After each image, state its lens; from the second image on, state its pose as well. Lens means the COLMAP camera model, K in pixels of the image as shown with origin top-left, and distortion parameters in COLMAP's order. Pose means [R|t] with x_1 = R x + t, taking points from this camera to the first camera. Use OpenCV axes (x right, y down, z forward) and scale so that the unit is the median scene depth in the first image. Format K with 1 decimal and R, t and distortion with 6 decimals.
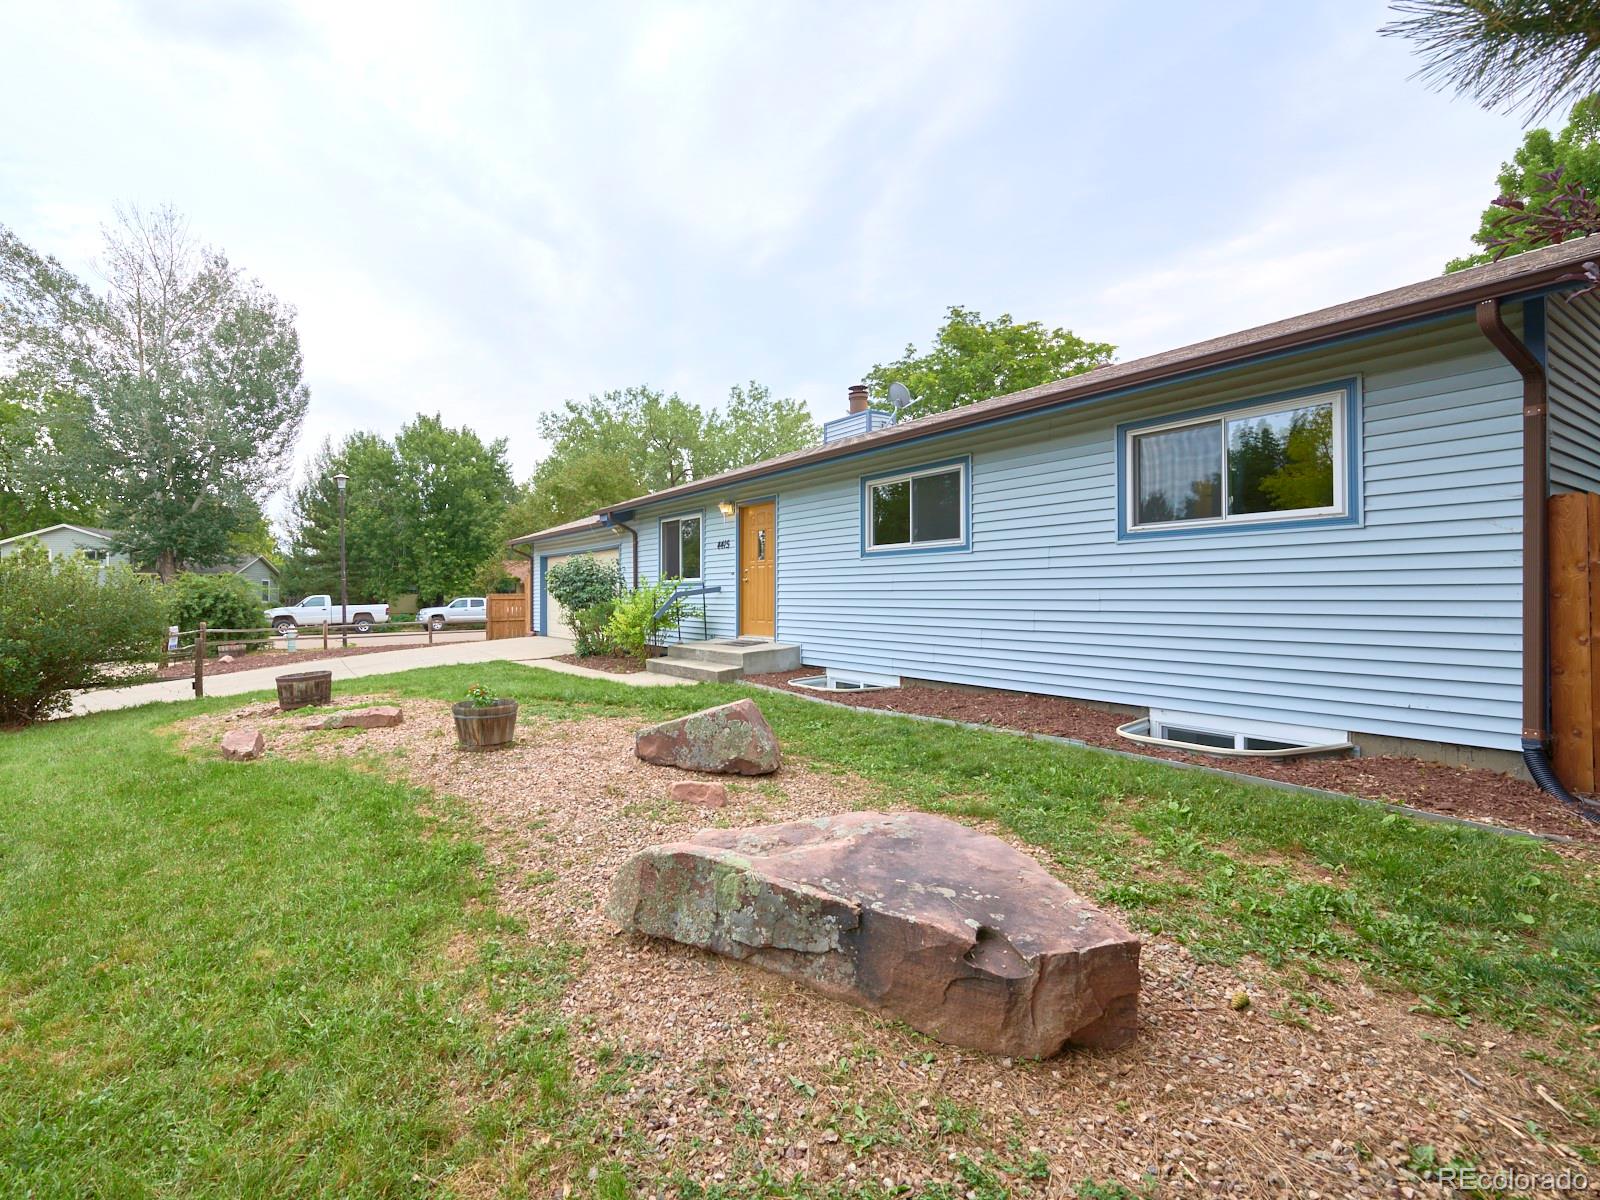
lens RADIAL K [[720.9, 0, 800.0], [0, 720.9, 600.0], [0, 0, 1]] dist [0.000155, 0.000218]
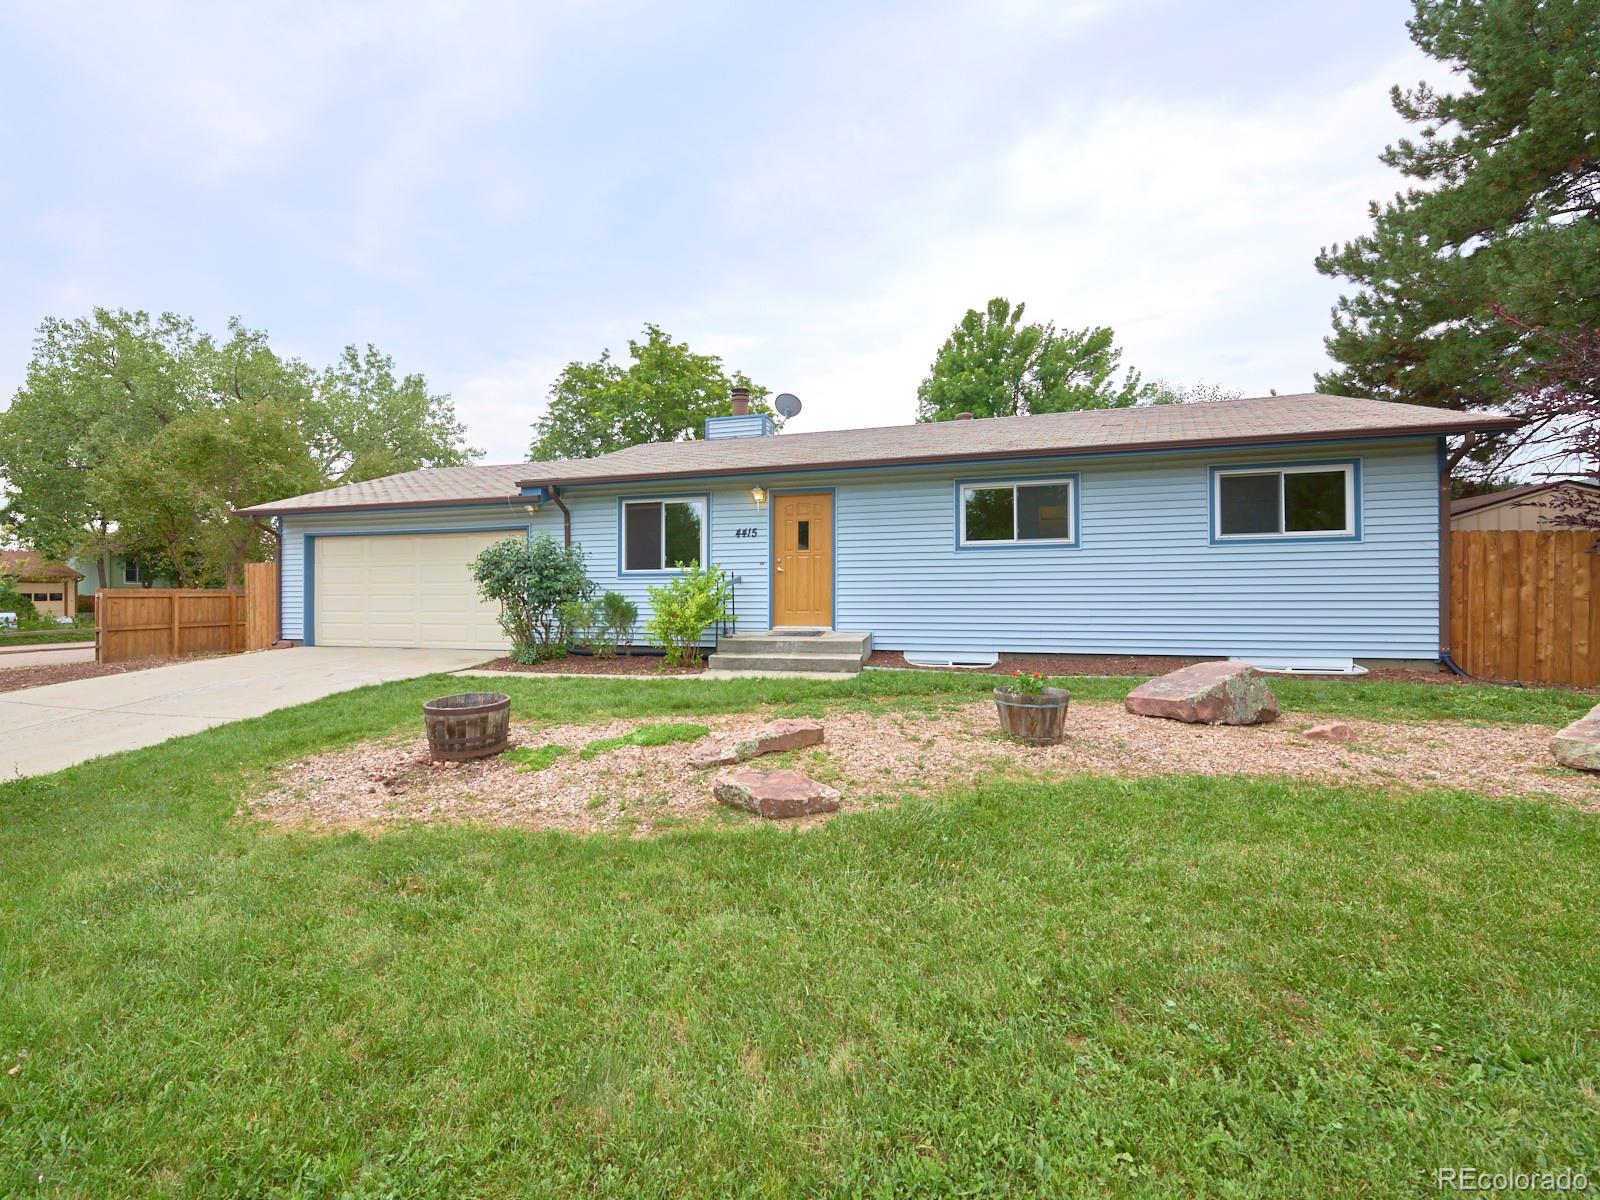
lens RADIAL K [[657.6, 0, 800.0], [0, 657.6, 600.0], [0, 0, 1]] dist [0.004635, 0.000213]
pose [[0.771571, -0.003867, 0.636132, -0.762876], [0.008138, 0.999960, -0.003791, 0.020427], [-0.636091, 0.008102, 0.771571, 0.357298]]
